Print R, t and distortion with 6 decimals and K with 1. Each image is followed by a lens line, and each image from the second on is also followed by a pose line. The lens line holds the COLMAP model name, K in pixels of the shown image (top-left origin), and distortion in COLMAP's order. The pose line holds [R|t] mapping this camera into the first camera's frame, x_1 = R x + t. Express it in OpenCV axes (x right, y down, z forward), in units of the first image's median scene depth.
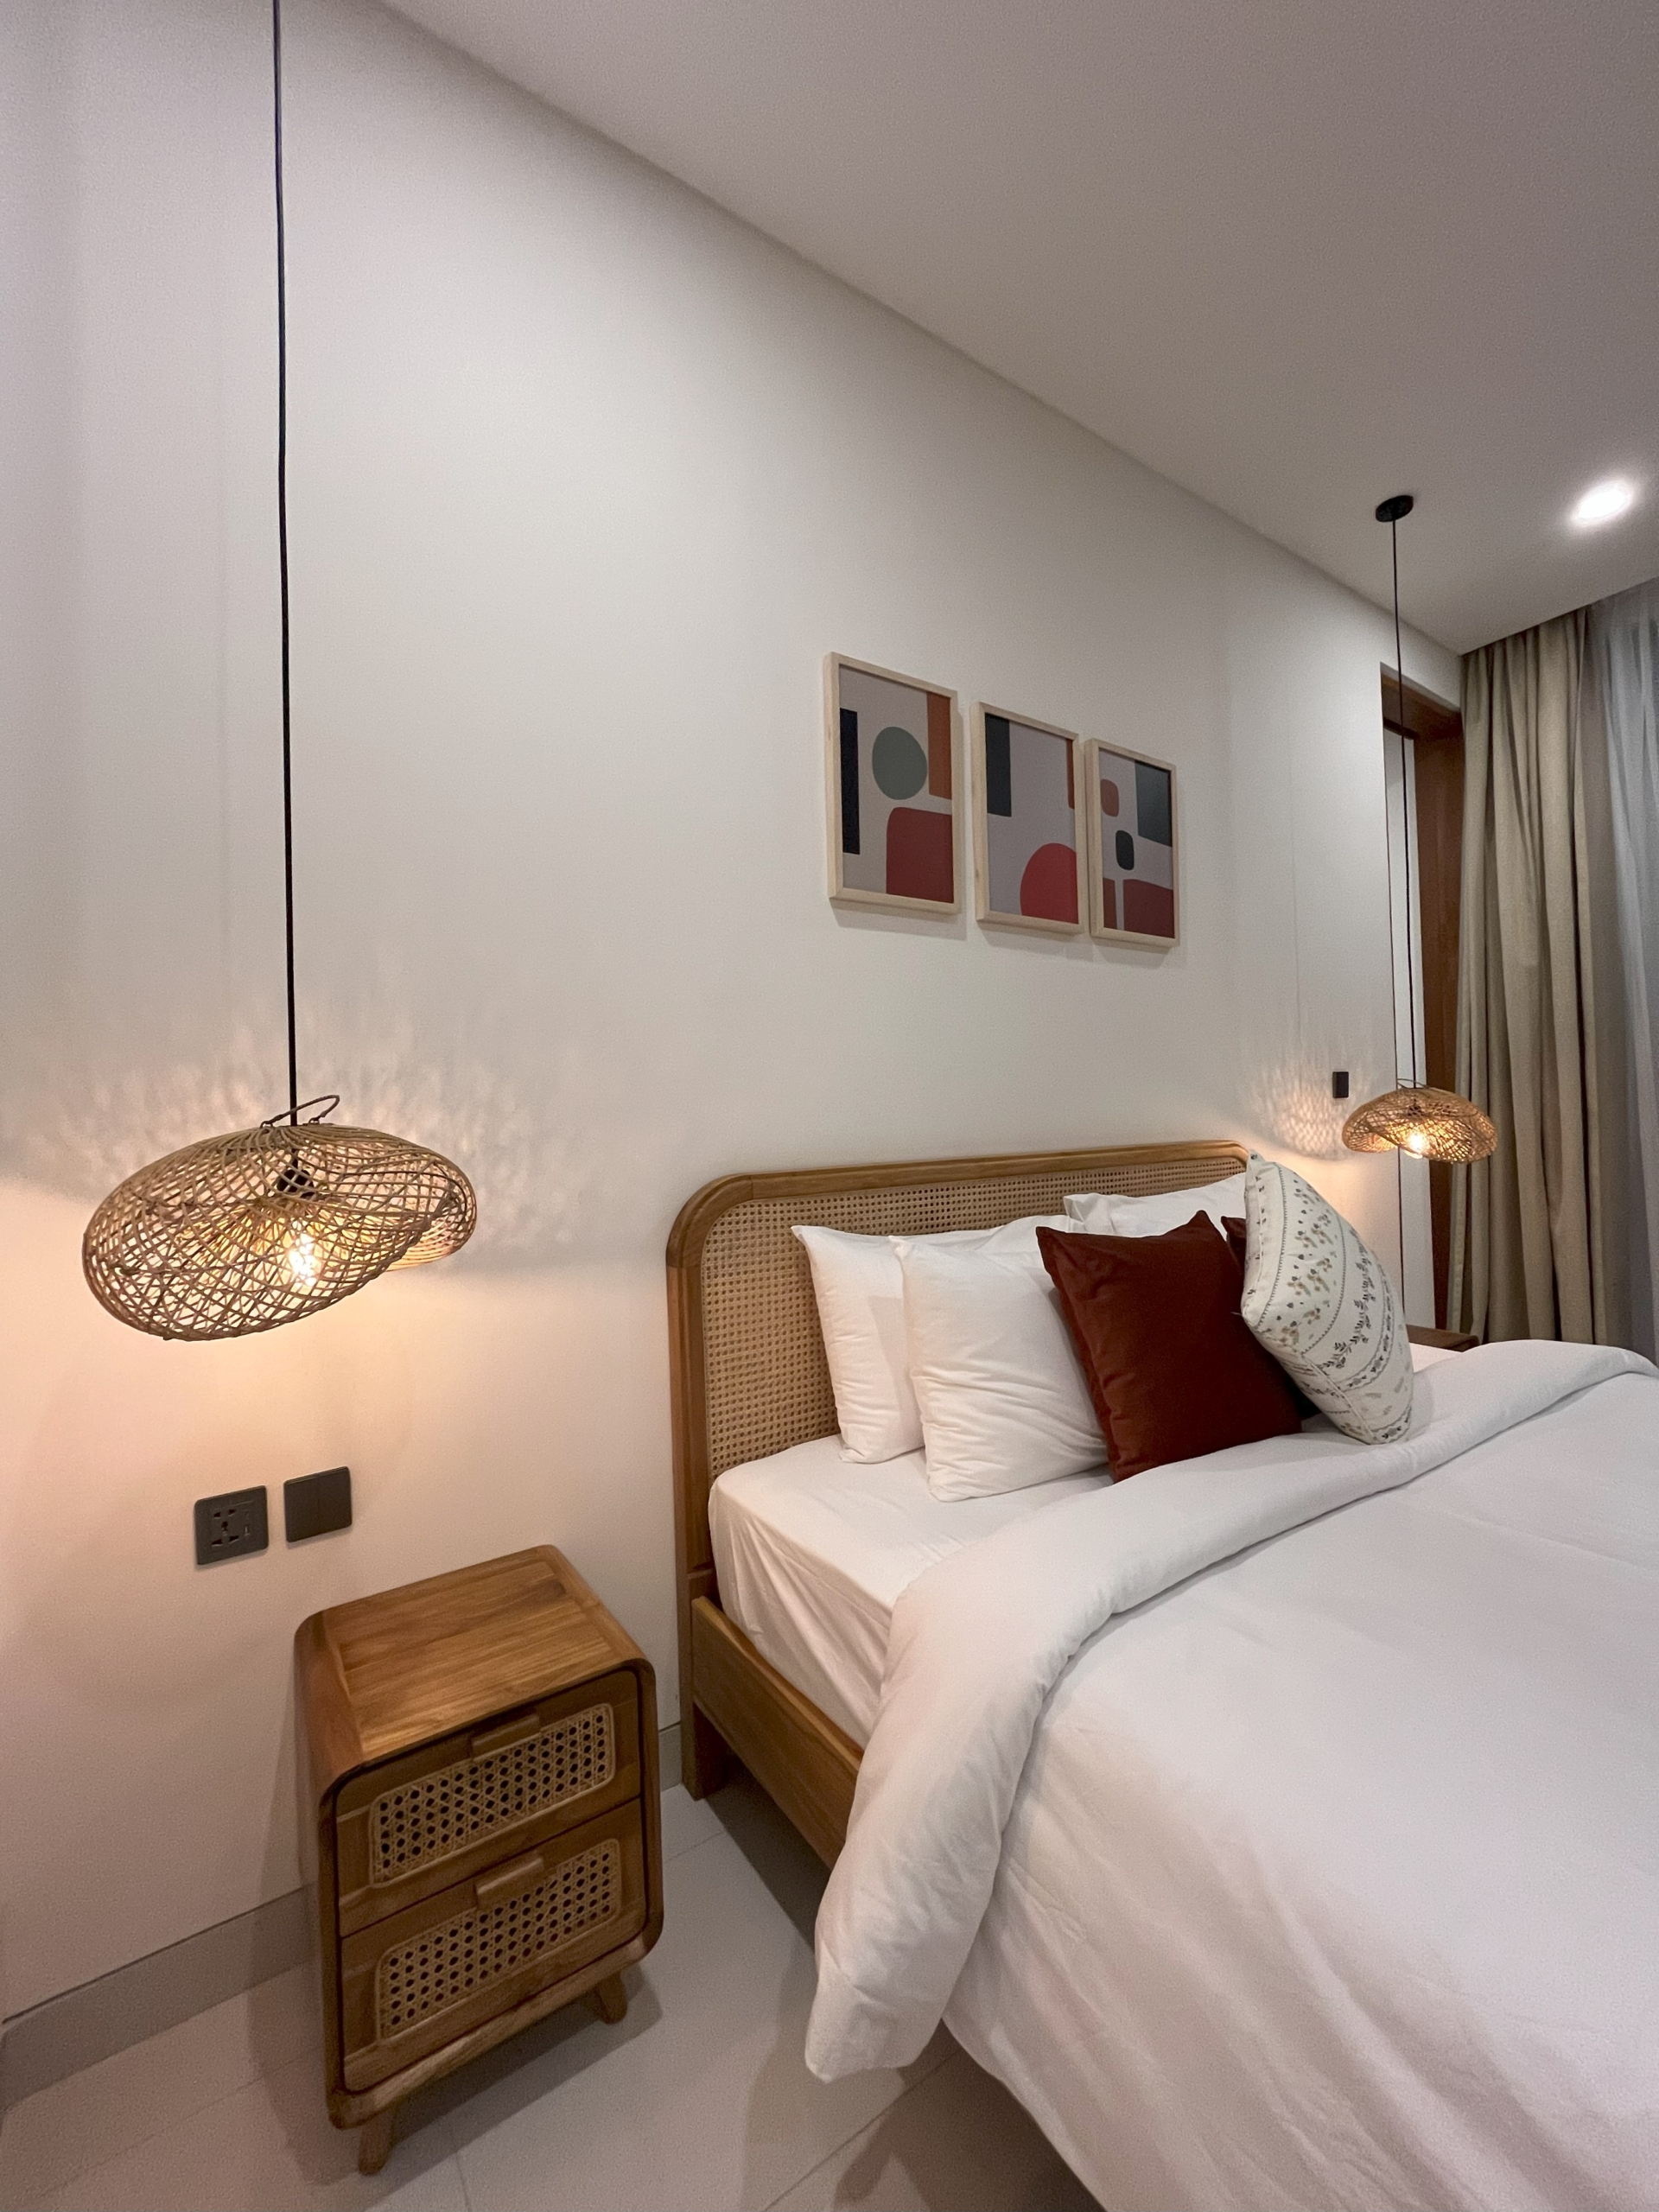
lens RADIAL K [[896.0, 0, 829.6], [0, 896.0, 1110.3], [0, 0, 1]] dist [-0.001582, -0.000064]
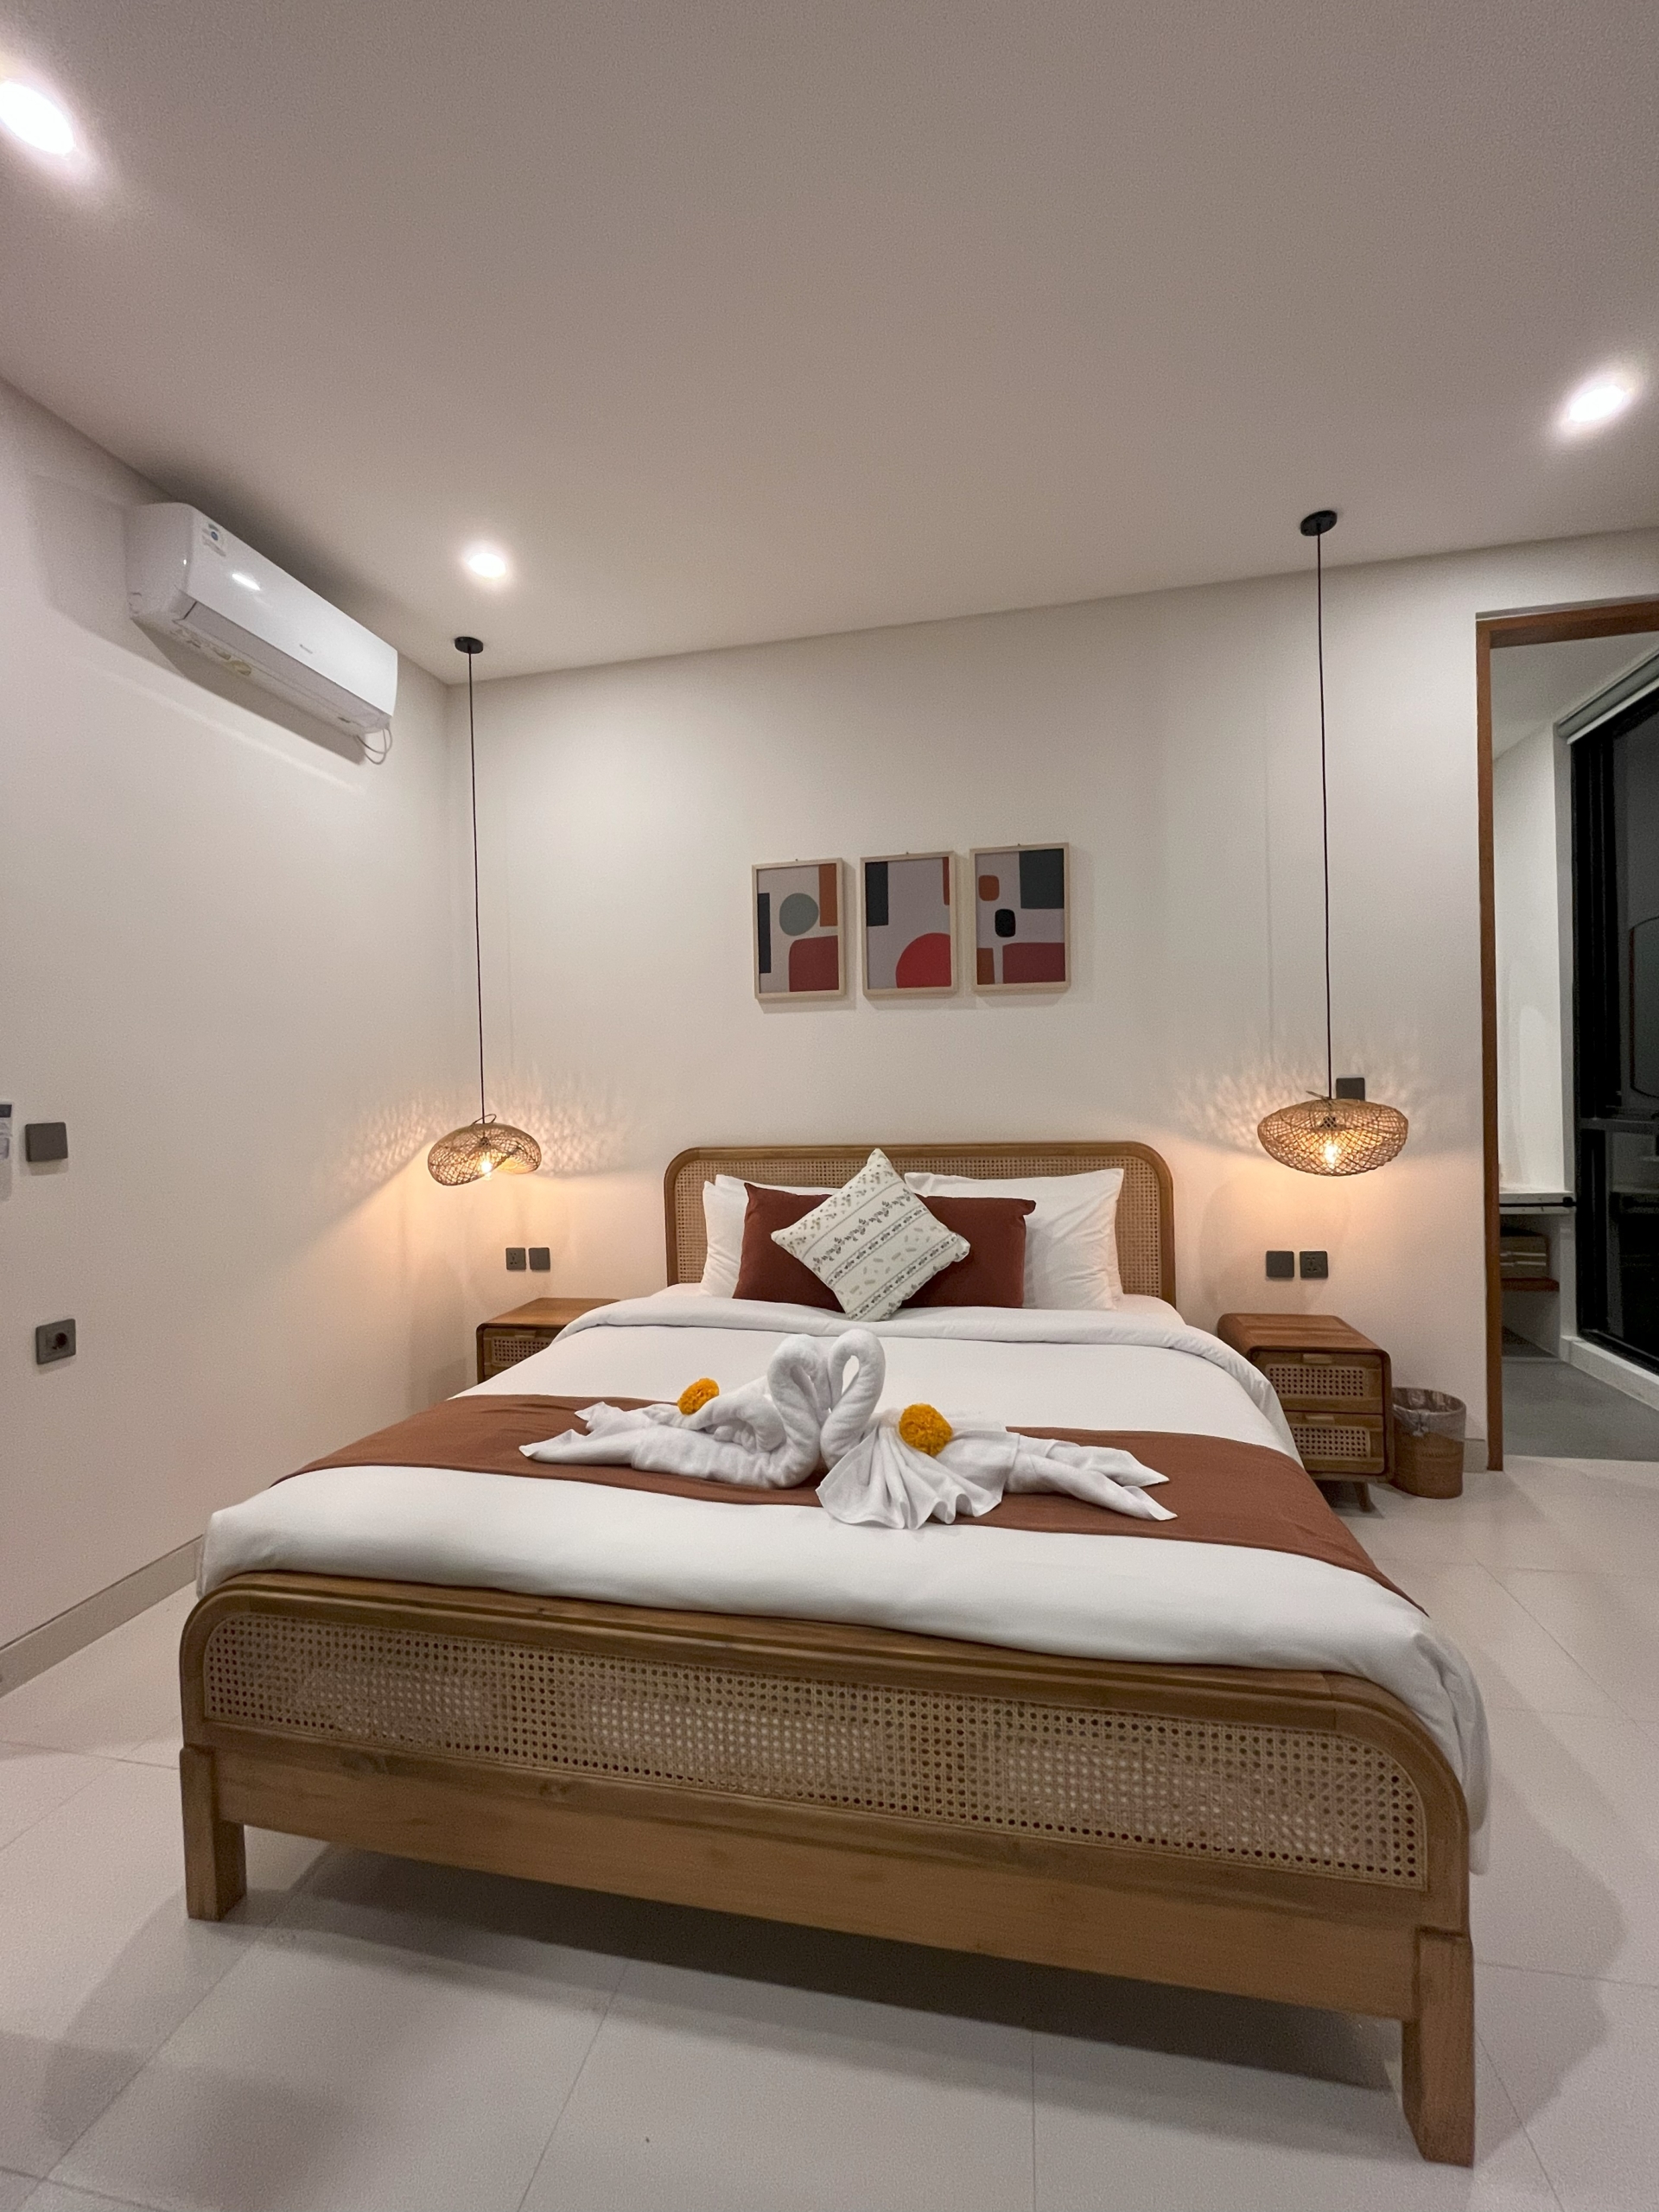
lens RADIAL K [[896.0, 0, 835.8], [0, 896.0, 1103.4], [0, 0, 1]] dist [-0.001582, -0.000064]
pose [[0.695473, 0.020994, -0.718245, 1.297148], [0.008784, 0.999250, 0.037713, -0.082576], [0.718498, -0.032537, 0.694767, -0.149575]]
